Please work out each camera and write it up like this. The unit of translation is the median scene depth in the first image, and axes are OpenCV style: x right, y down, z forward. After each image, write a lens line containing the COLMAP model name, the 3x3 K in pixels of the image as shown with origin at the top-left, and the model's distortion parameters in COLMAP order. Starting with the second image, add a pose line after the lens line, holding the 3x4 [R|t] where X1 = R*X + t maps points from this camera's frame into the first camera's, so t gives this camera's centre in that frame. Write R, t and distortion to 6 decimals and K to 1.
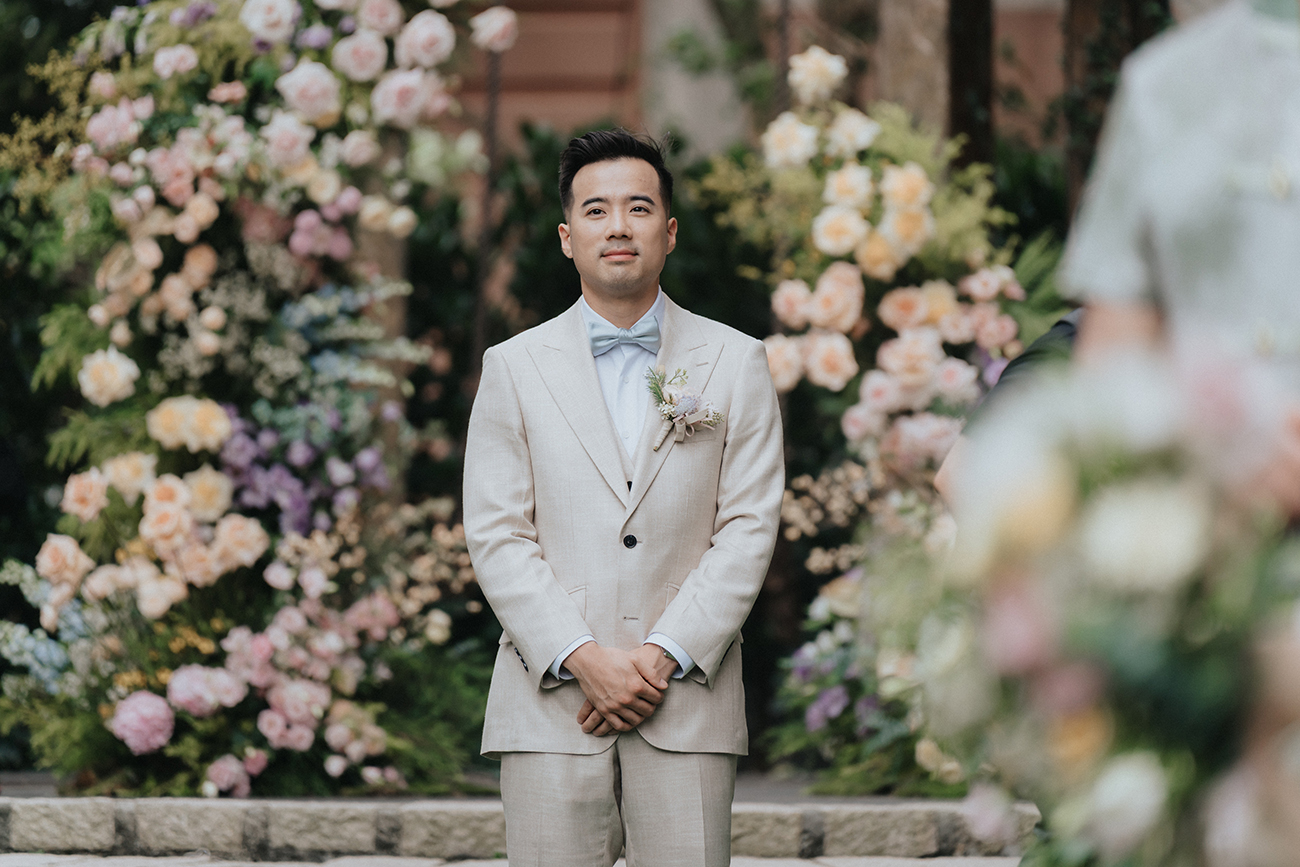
lens RADIAL K [[5841.7, 0, 650.6], [0, 5841.7, 432.1], [0, 0, 1]] dist [-0.243200, 0.000000]
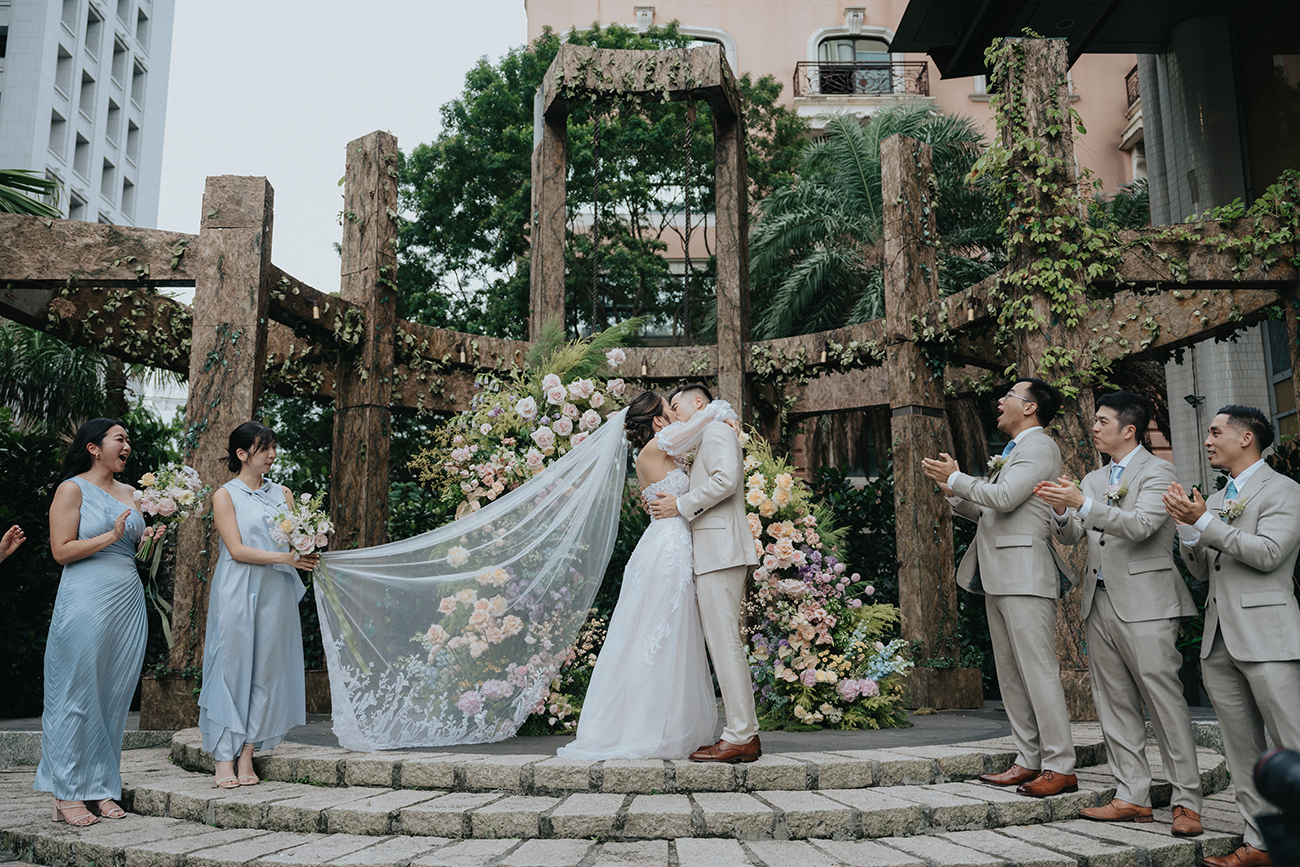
lens RADIAL K [[1148.5, 0, 646.2], [0, 1148.5, 437.1], [0, 0, 1]] dist [0.007387, -0.009717]
pose [[0.998052, 0.002934, 0.062317, -0.044959], [0.005689, 0.990450, -0.137757, 0.007440], [-0.062126, 0.137844, 0.988504, 0.516887]]
